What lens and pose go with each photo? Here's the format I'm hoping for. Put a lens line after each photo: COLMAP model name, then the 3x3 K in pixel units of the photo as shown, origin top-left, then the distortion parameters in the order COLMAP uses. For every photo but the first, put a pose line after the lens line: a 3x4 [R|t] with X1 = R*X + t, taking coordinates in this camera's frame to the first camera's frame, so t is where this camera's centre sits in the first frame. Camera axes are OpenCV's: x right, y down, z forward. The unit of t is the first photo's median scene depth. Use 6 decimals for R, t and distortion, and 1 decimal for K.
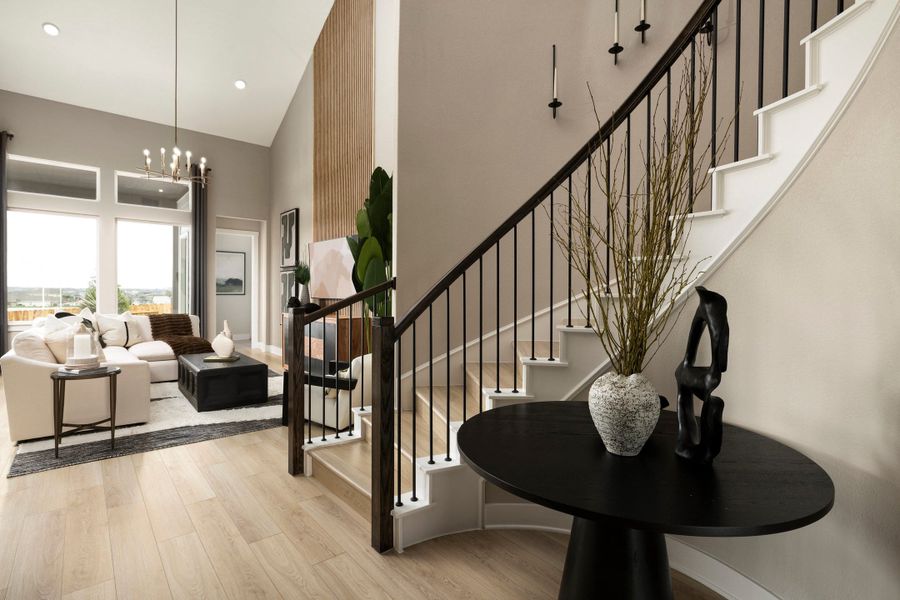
lens RADIAL K [[415.7, 0, 437.1], [0, 415.7, 297.0], [0, 0, 1]] dist [-0.009620, 0.000897]
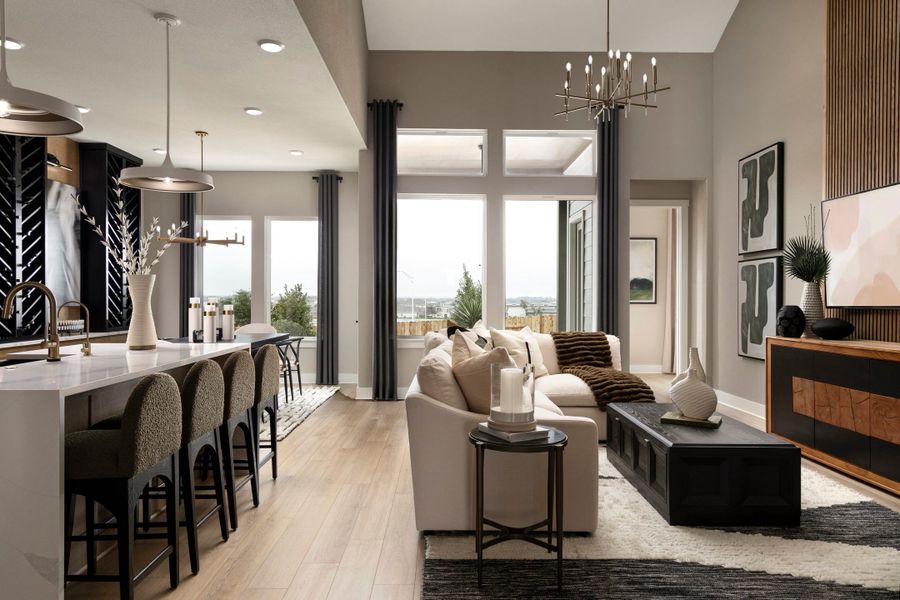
lens RADIAL K [[607.6, 0, 455.2], [0, 607.6, 300.6], [0, 0, 1]] dist [-0.000965, 0.003190]
pose [[0.770701, -0.002129, -0.637193, -0.174474], [-0.007215, 0.999901, -0.012068, 0.004892], [0.637156, 0.013899, 0.770610, 0.138106]]
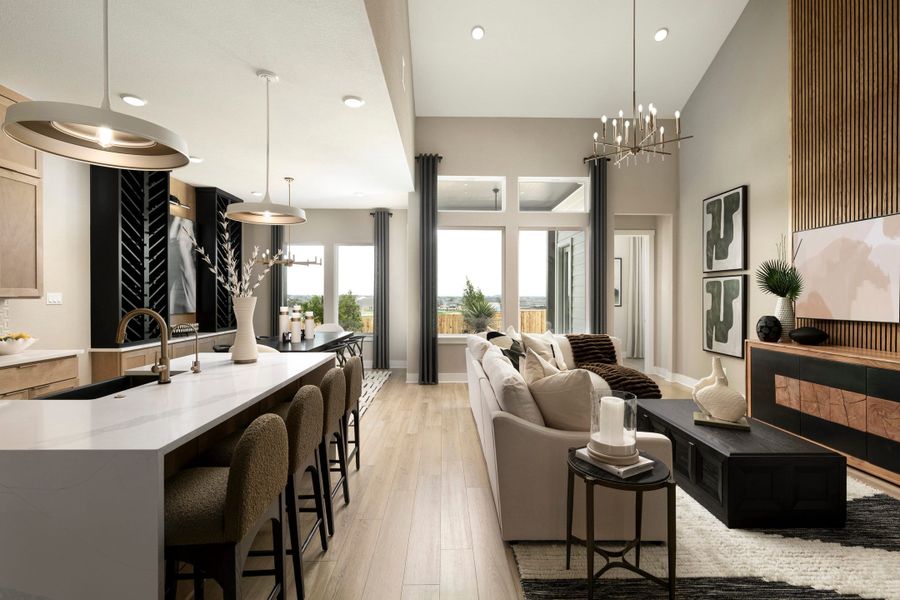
lens RADIAL K [[415.7, 0, 455.4], [0, 415.7, 296.7], [0, 0, 1]] dist [-0.009620, 0.000897]
pose [[0.771486, -0.005903, -0.636219, -0.295047], [-0.006066, 0.999843, -0.016632, -0.016277], [0.636217, 0.016691, 0.771329, 0.185485]]
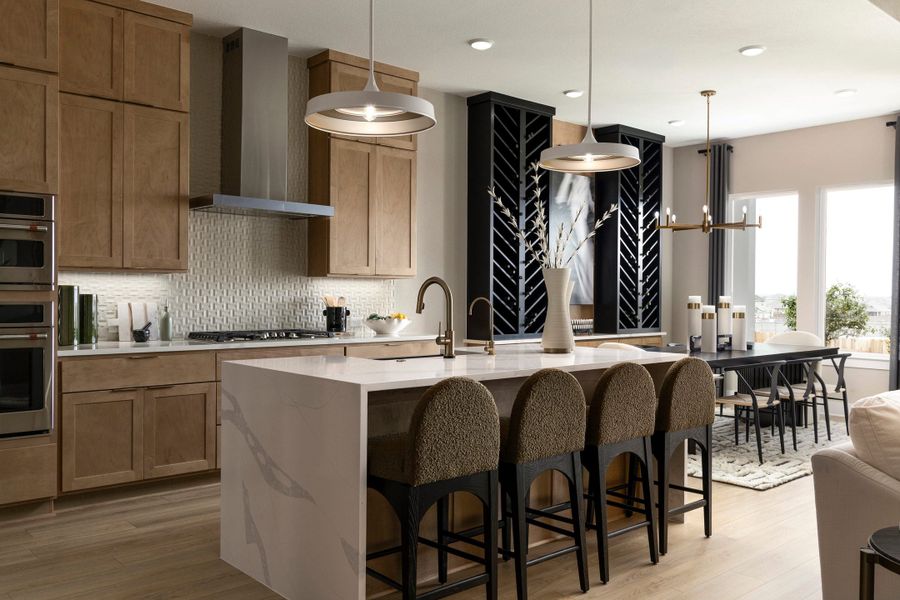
lens RADIAL K [[748.2, 0, 445.5], [0, 748.2, 296.4], [0, 0, 1]] dist [-0.030171, 0.043781]
pose [[0.014713, -0.003315, -0.999886, -0.146089], [-0.023821, 0.999710, -0.003664, 0.003655], [0.999608, 0.023872, 0.014630, 0.275939]]
